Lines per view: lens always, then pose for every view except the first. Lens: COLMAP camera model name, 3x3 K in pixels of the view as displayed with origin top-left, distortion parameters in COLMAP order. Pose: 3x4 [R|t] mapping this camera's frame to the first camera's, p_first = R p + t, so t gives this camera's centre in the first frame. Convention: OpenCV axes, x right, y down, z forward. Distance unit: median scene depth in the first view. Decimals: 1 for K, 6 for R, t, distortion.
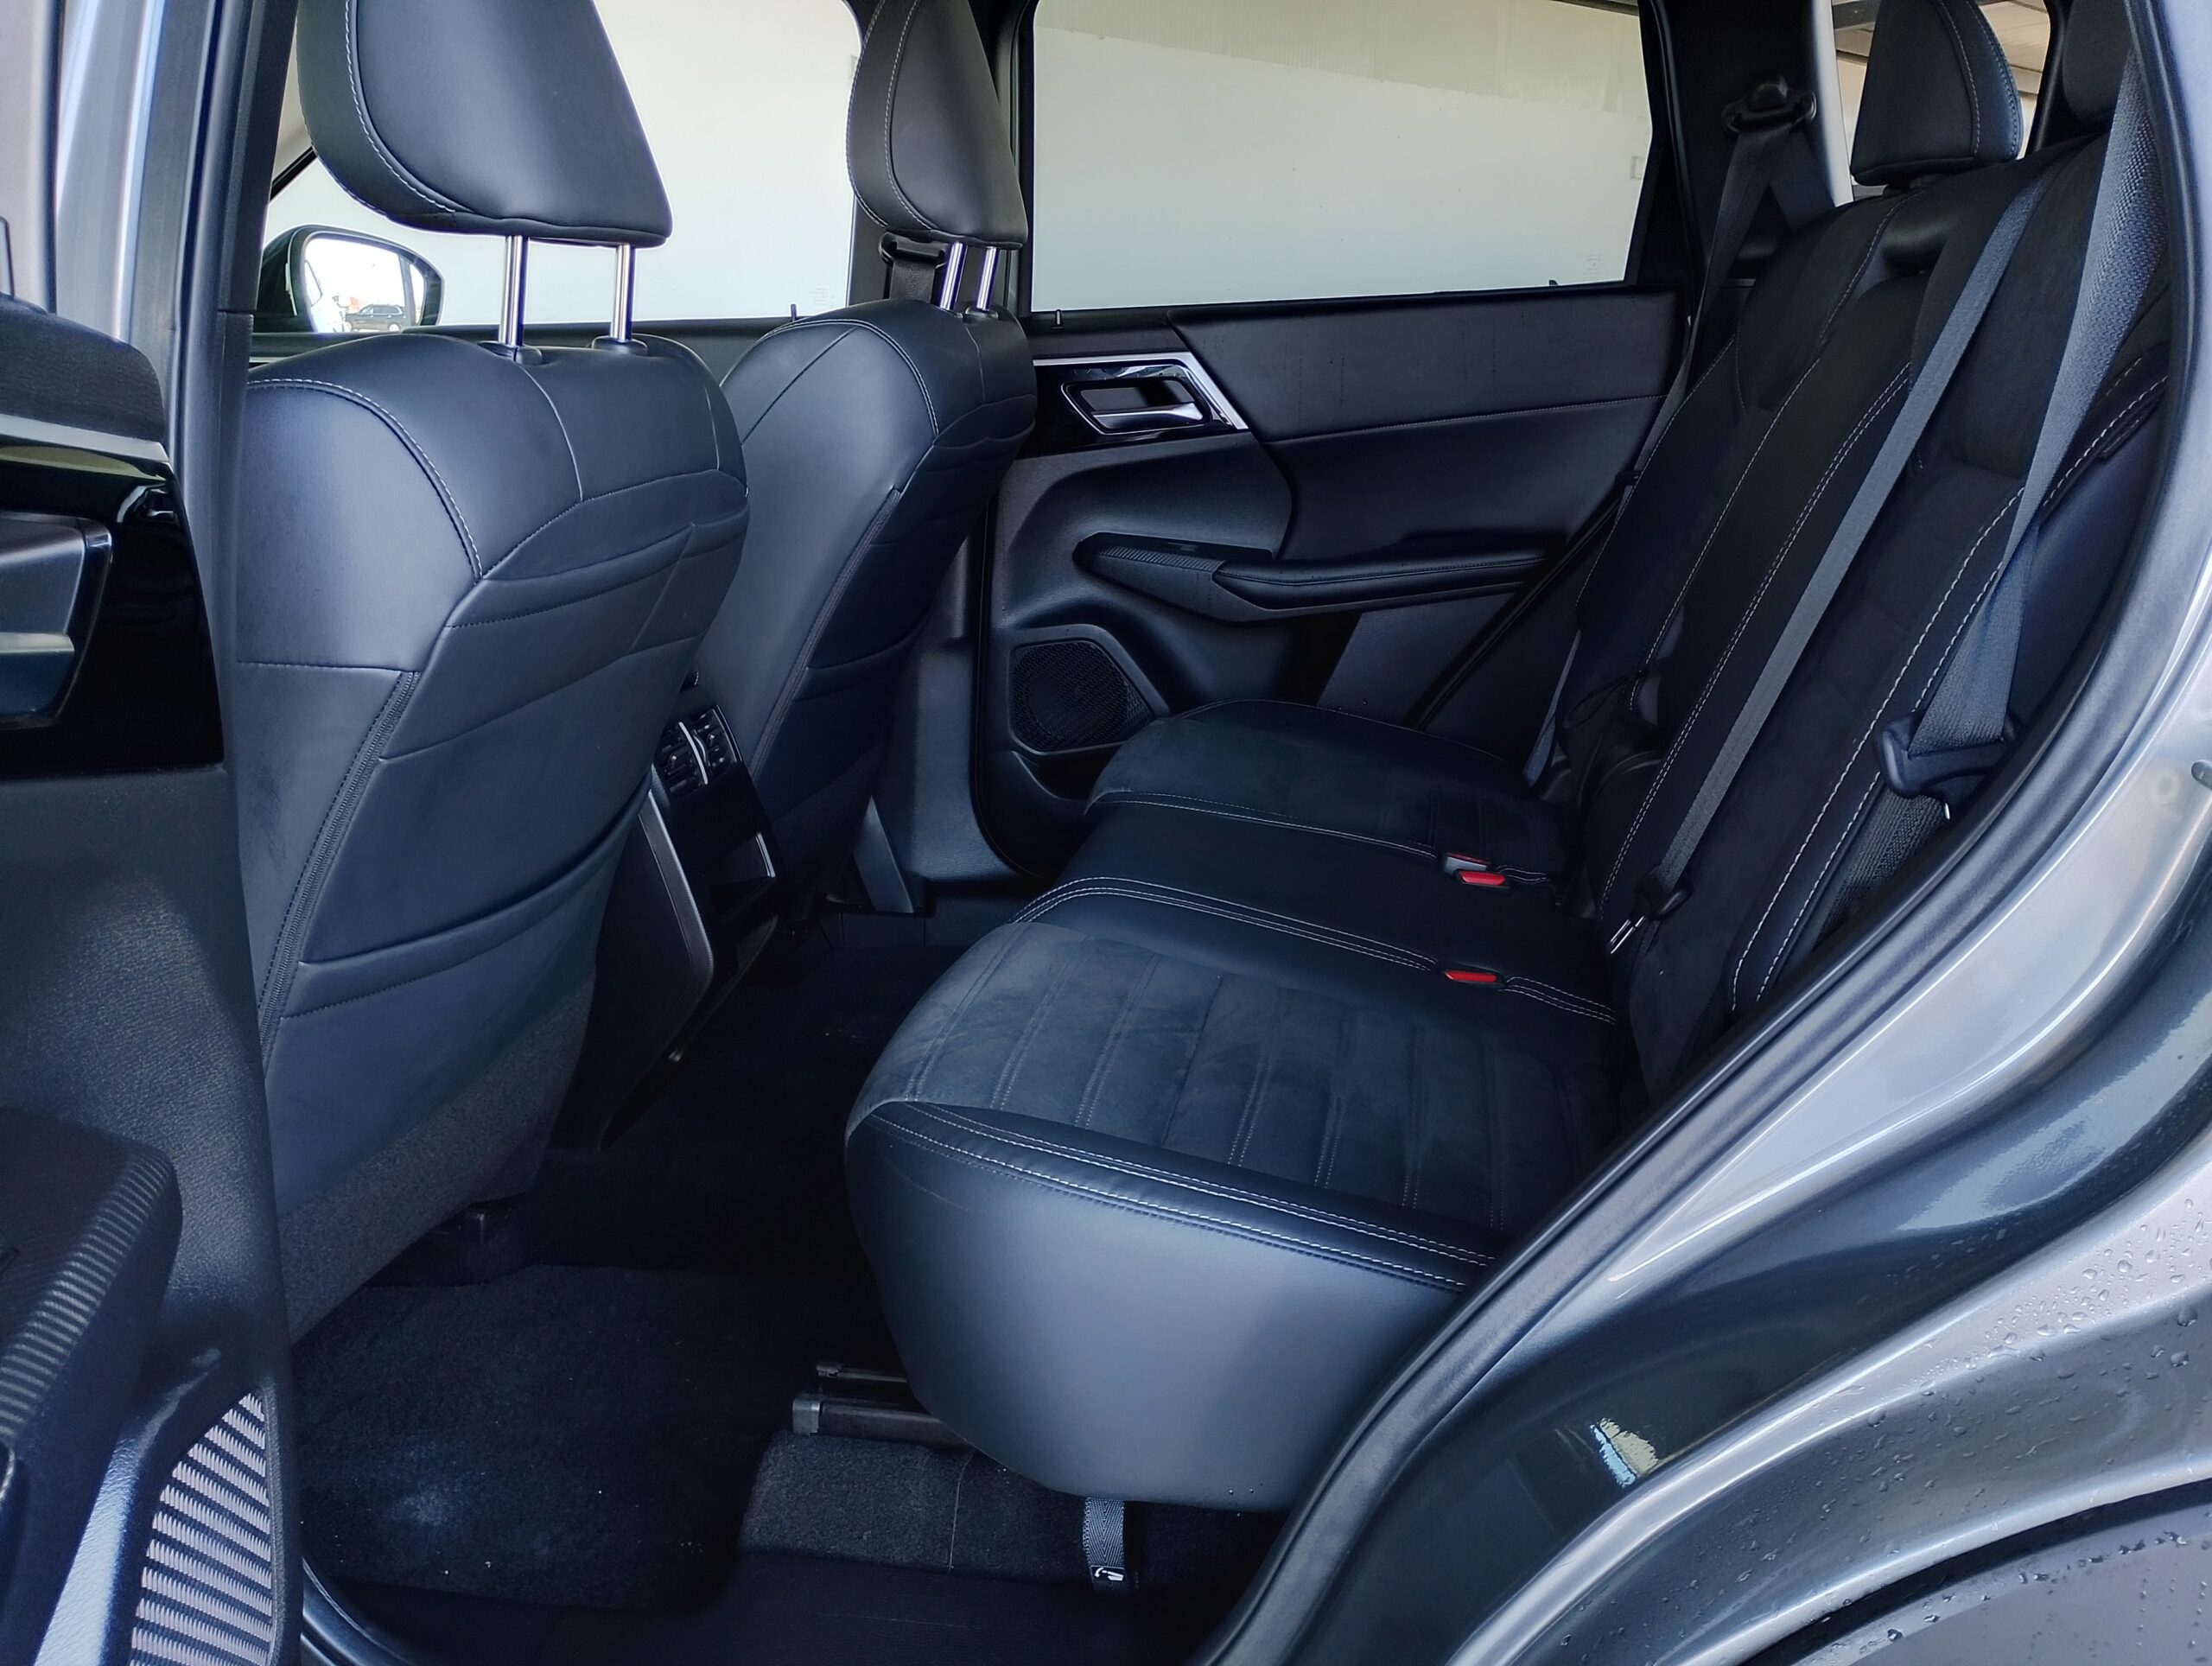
lens RADIAL K [[1957.8, 0, 1106.0], [0, 1957.8, 833.0], [0, 0, 1]] dist [0.067282, 0.002961]
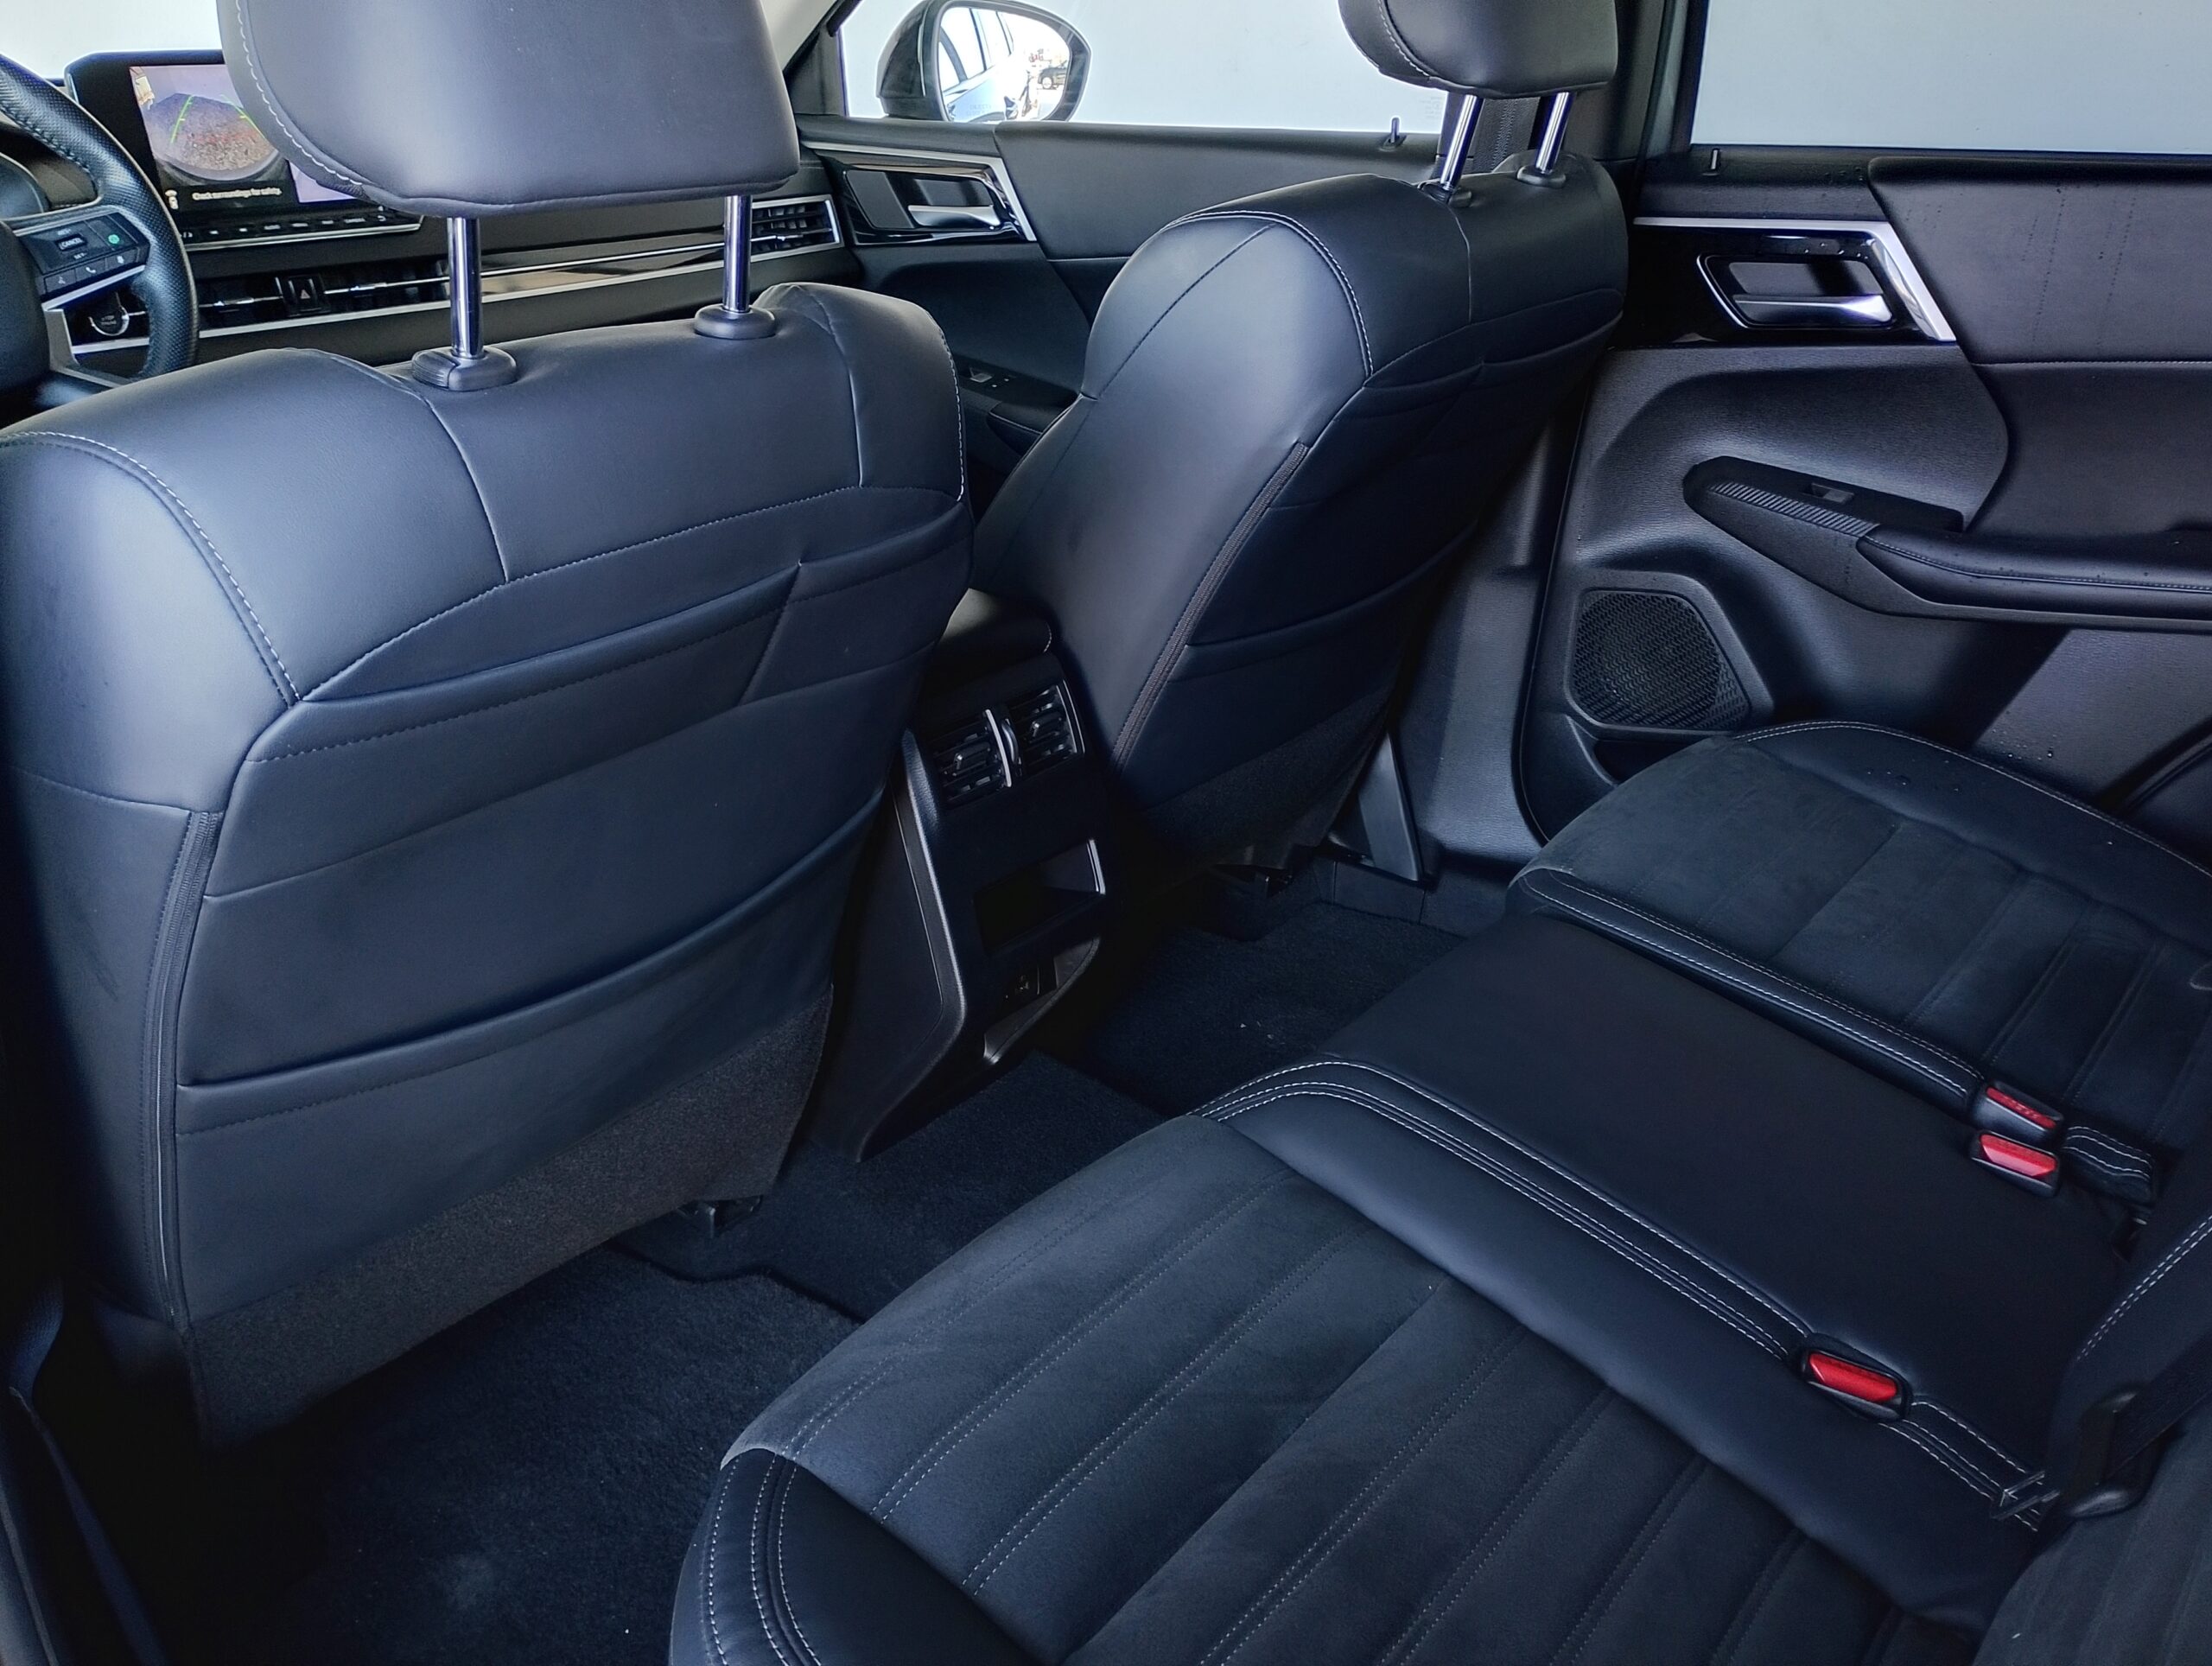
lens RADIAL K [[1881.0, 0, 1106.0], [0, 1881.0, 833.0], [0, 0, 1]] dist [0.059838, -0.069707]
pose [[0.875656, 0.212905, -0.433471, 0.140132], [-0.135224, 0.969766, 0.203147, -0.133955], [0.463617, -0.119271, 0.877971, 0.246715]]
